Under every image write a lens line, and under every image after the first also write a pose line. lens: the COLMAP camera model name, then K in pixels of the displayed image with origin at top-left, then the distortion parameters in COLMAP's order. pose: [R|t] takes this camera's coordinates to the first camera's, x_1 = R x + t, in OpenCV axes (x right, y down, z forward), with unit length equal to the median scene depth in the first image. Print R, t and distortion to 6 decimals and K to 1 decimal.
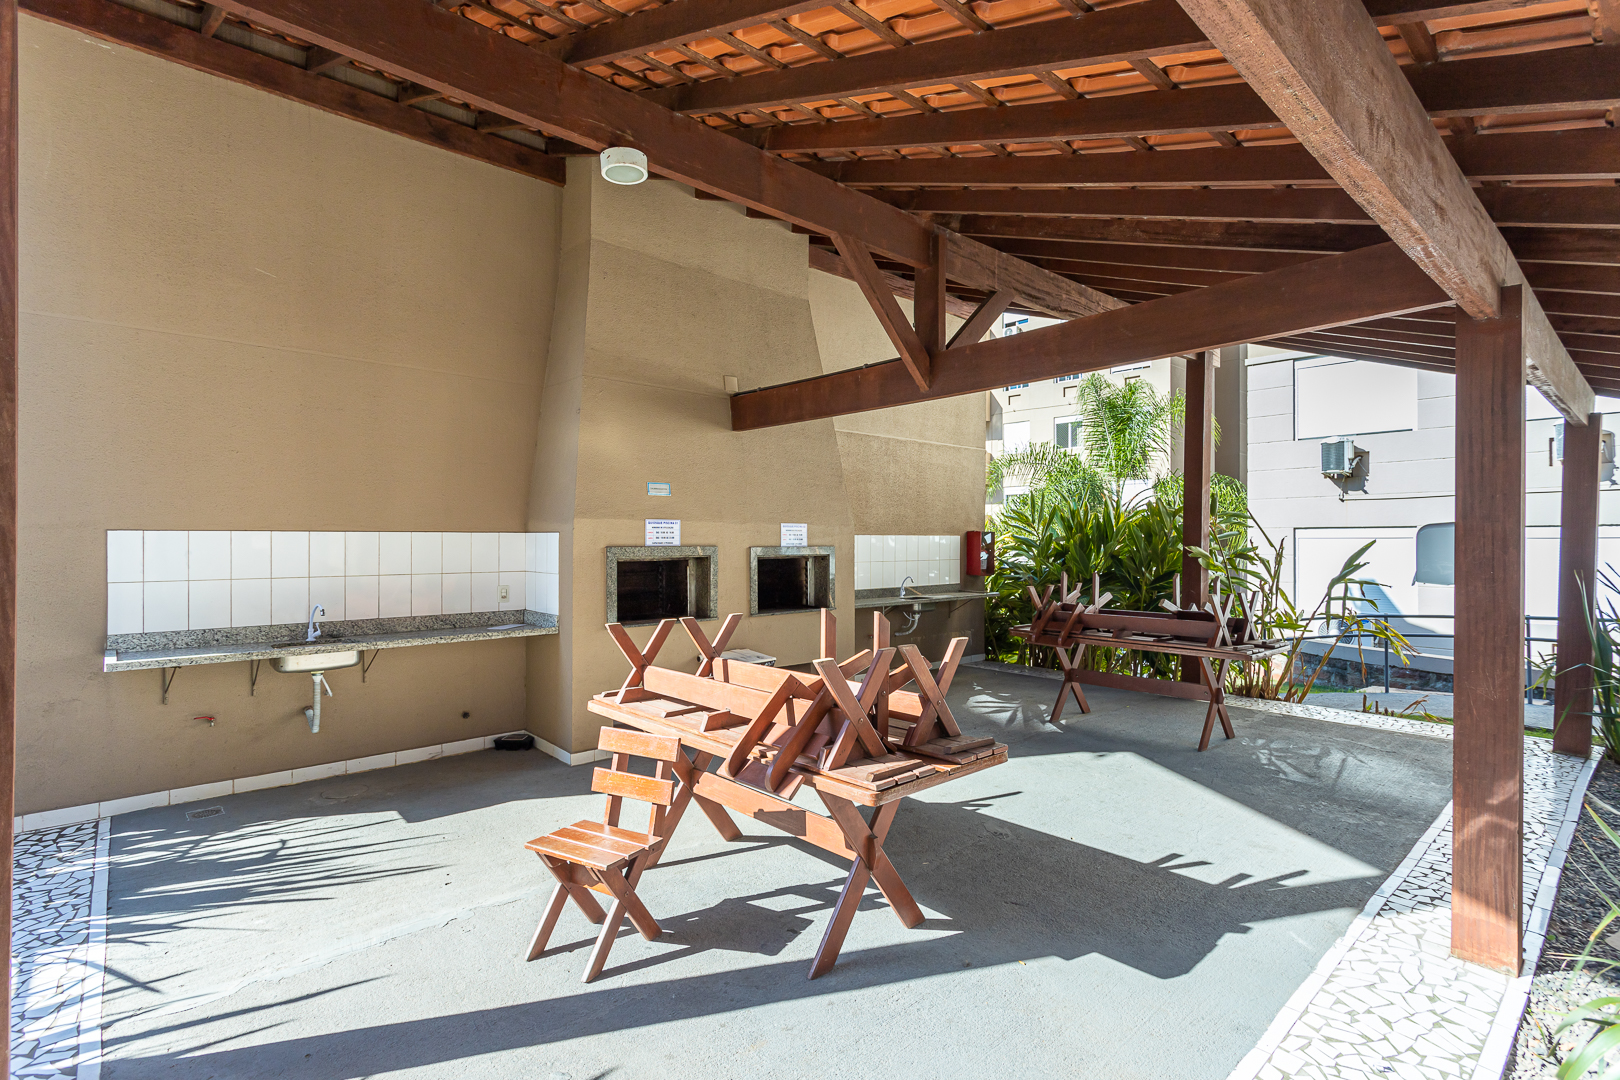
lens RADIAL K [[741.9, 0, 810.0], [0, 741.9, 540.0], [0, 0, 1]] dist [0.011138, 0.000036]
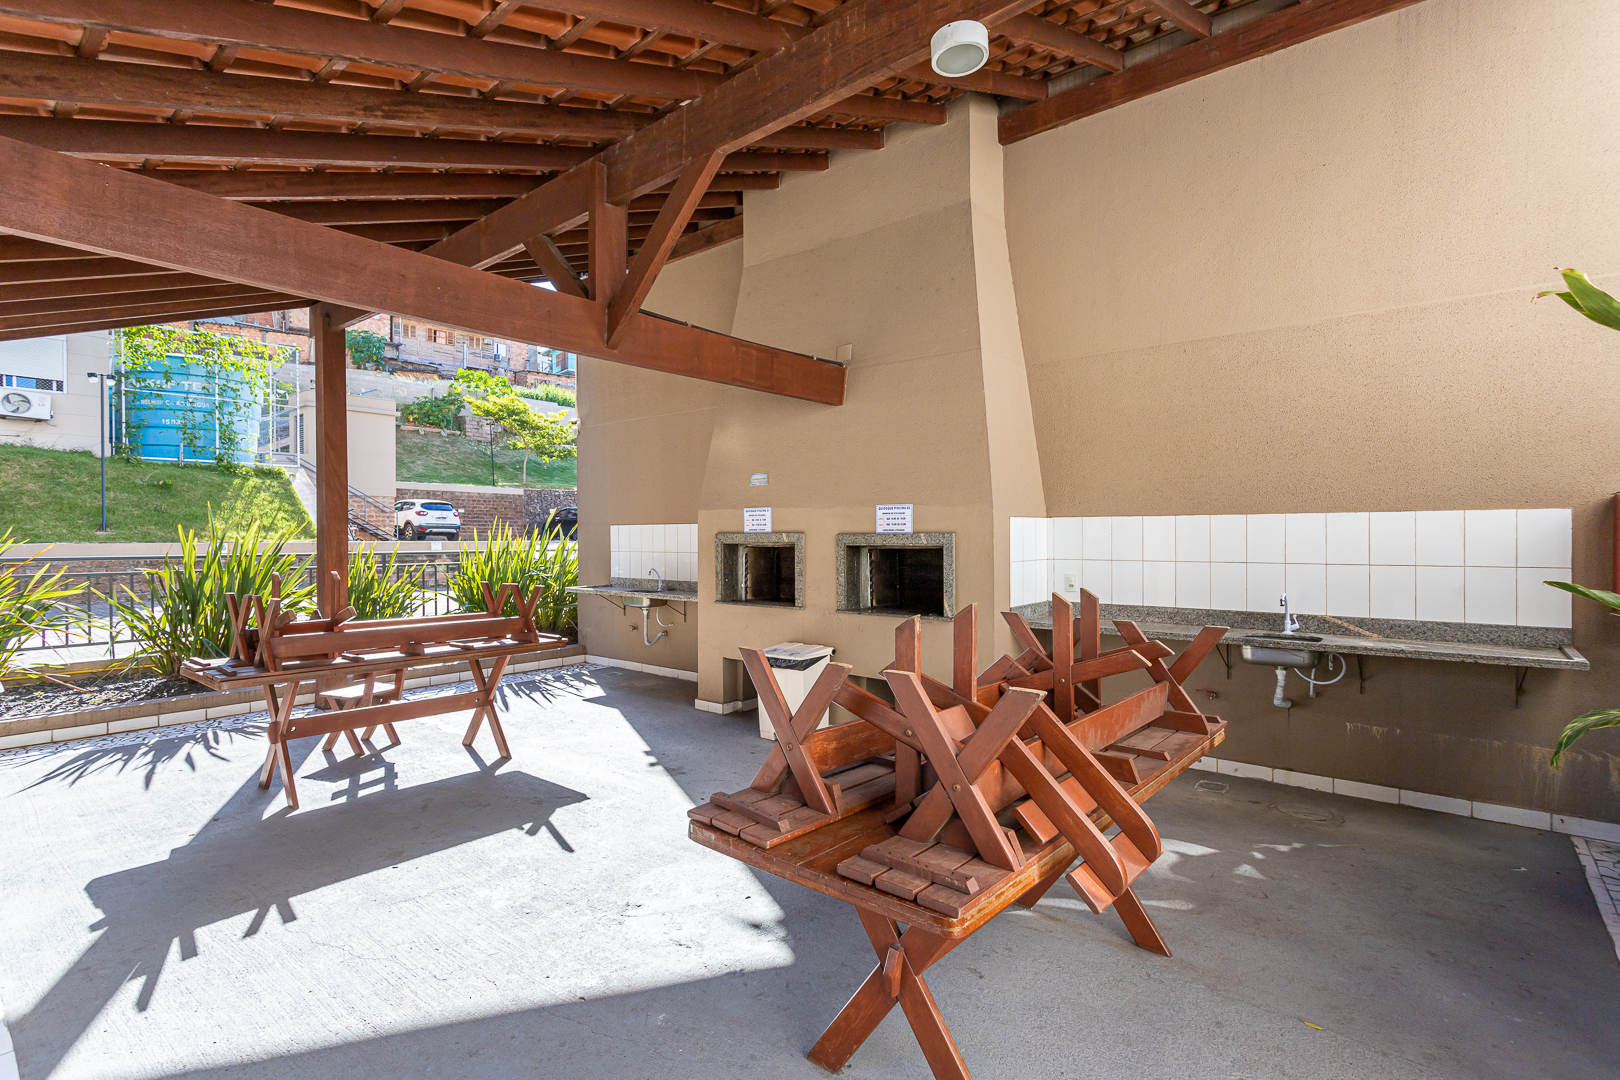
lens RADIAL K [[741.9, 0, 810.0], [0, 741.9, 540.0], [0, 0, 1]] dist [0.011138, 0.000036]
pose [[0.165278, 0.004225, -0.986238, 0.880799], [0.006057, 0.999968, 0.005299, 0.013813], [0.986228, -0.006849, 0.165247, 0.916104]]
